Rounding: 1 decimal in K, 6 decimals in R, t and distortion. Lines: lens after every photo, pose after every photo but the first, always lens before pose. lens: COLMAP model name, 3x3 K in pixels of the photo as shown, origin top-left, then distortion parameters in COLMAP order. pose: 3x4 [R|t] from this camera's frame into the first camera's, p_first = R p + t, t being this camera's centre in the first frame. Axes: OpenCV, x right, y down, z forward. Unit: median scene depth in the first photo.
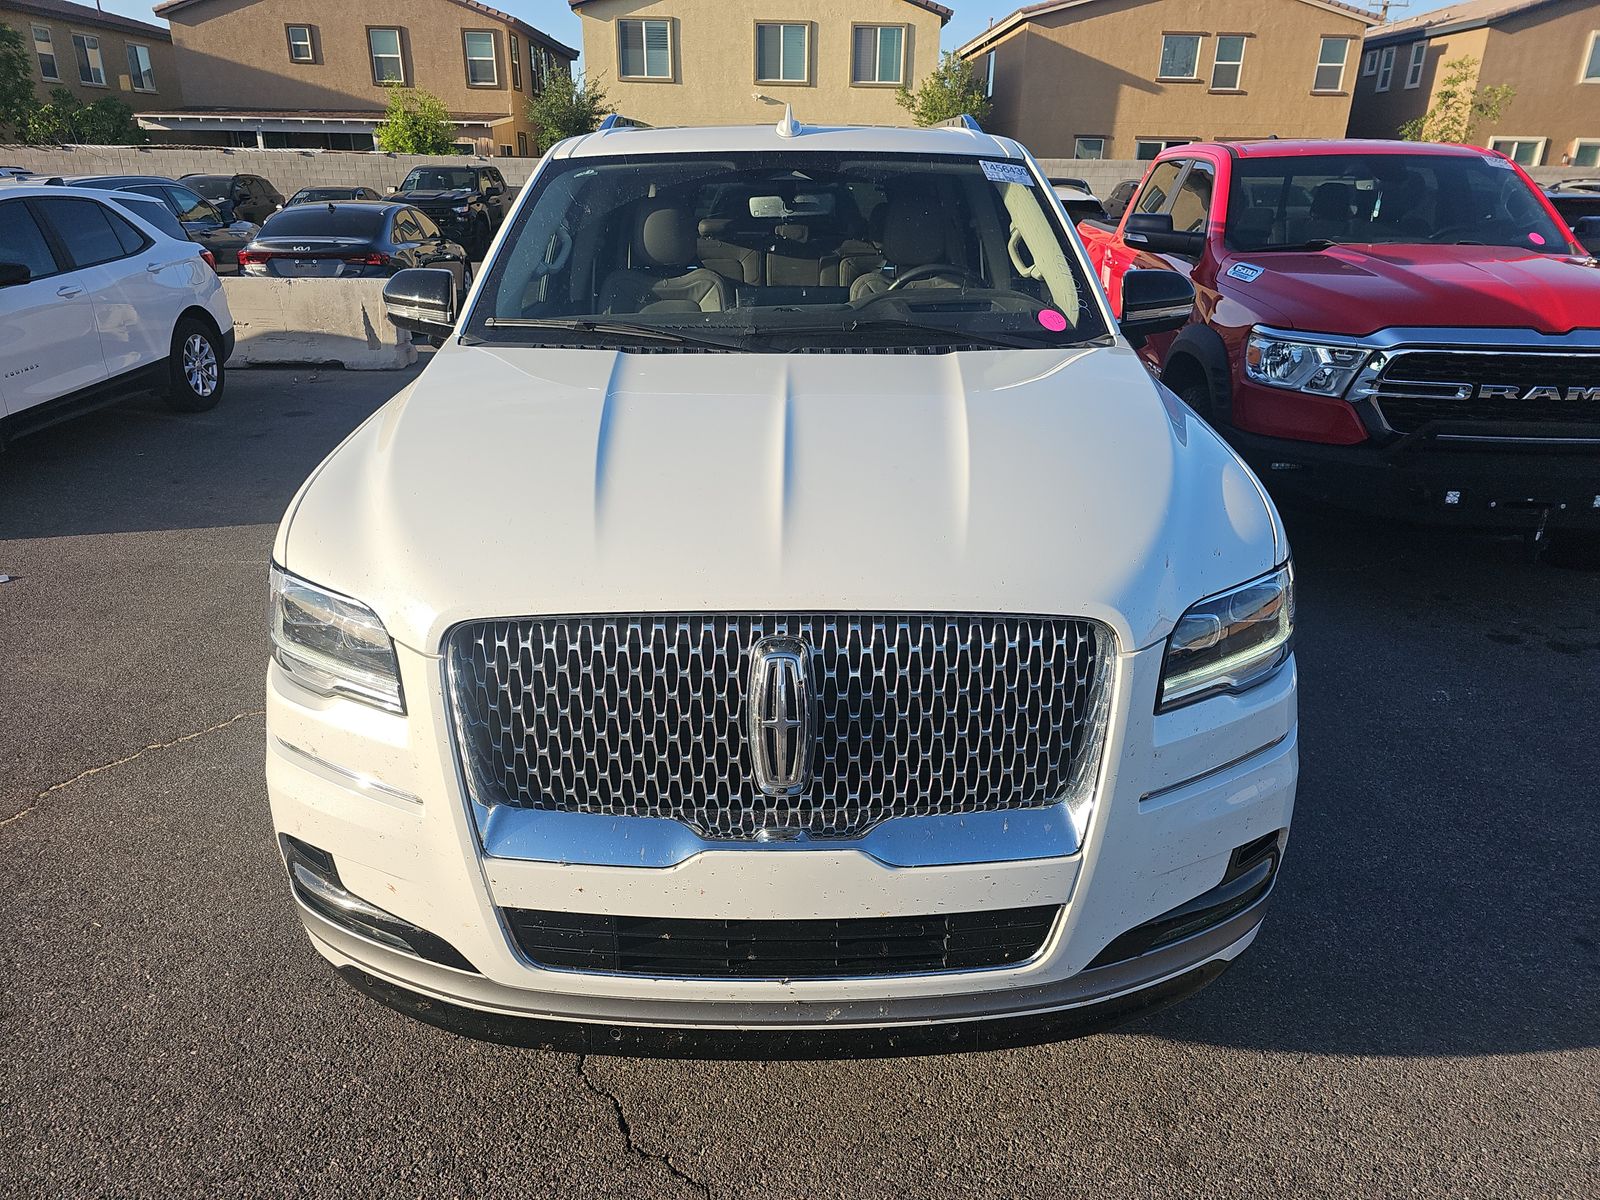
lens RADIAL K [[1063.8, 0, 797.4], [0, 1063.8, 606.6], [0, 0, 1]] dist [0.024207, -0.014243]
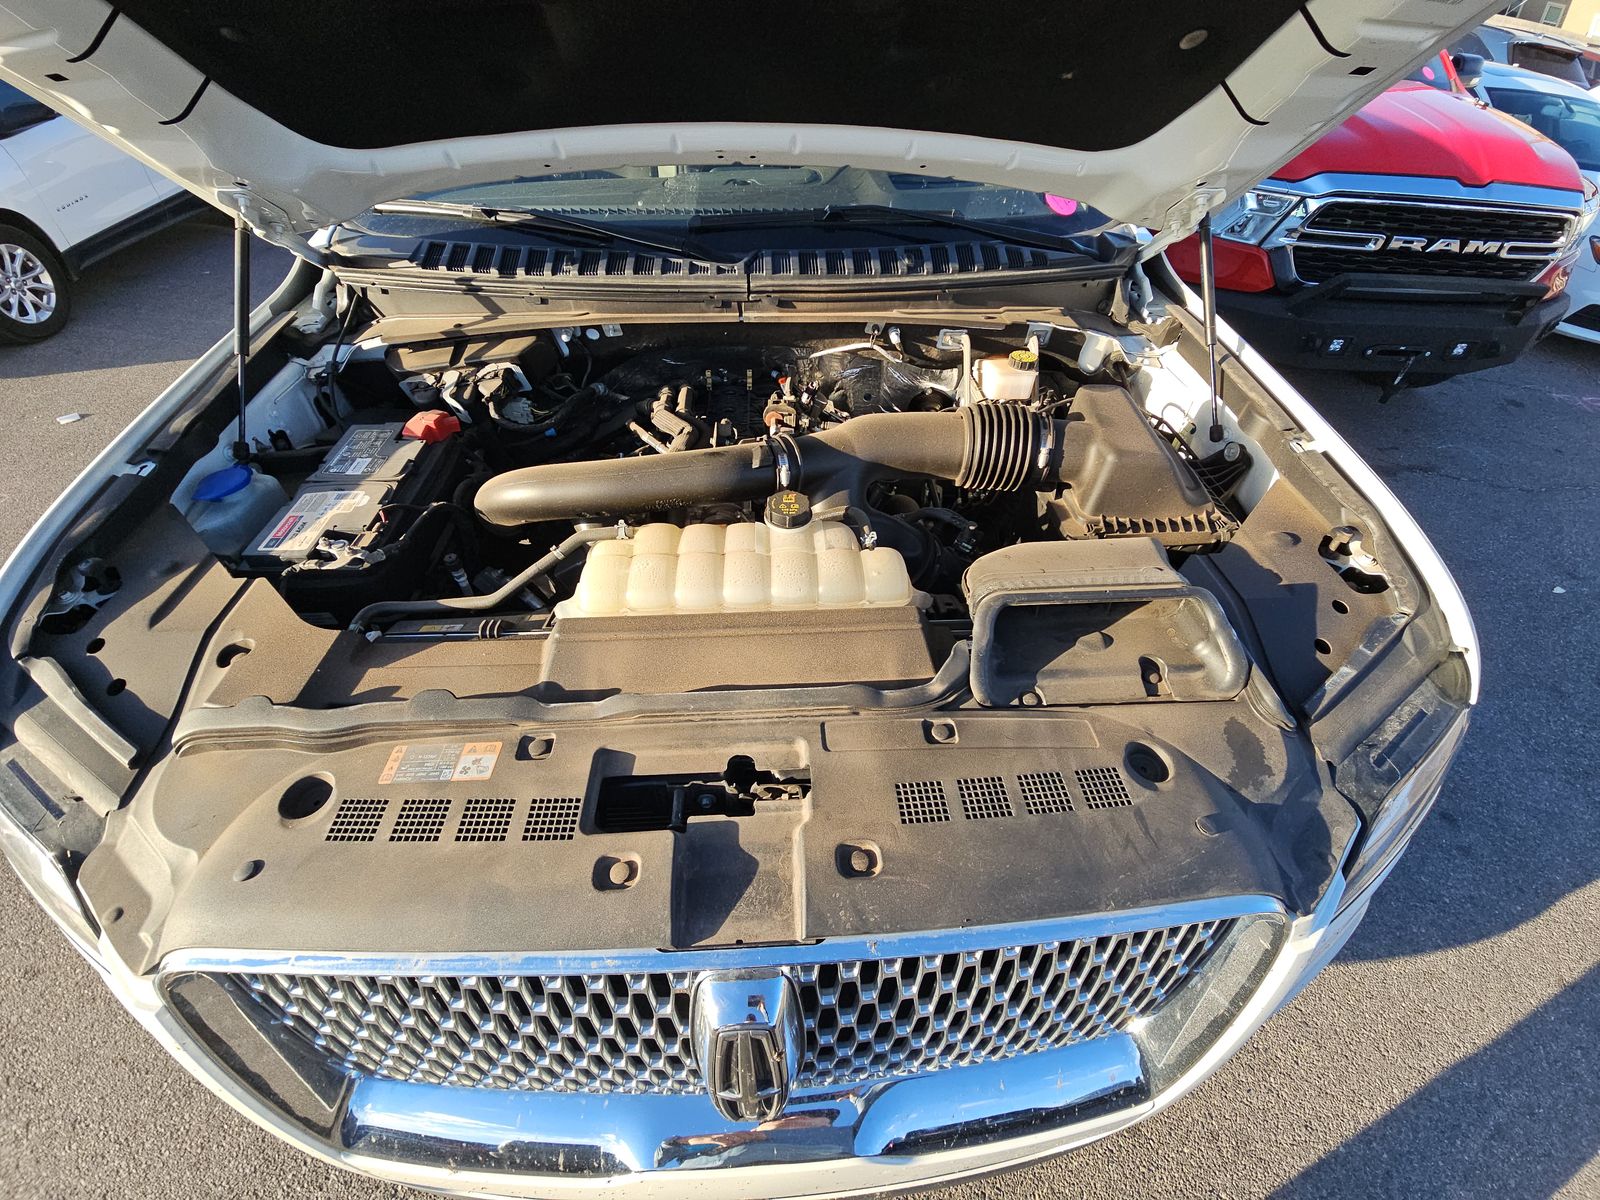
lens RADIAL K [[656.3, 0, 795.7], [0, 656.3, 601.7], [0, 0, 1]] dist [-0.002215, -0.000934]
pose [[0.999542, -0.013895, 0.026887, 0.001892], [0.003432, 0.934689, 0.355451, -0.095829], [-0.030070, -0.355196, 0.934308, 0.254377]]
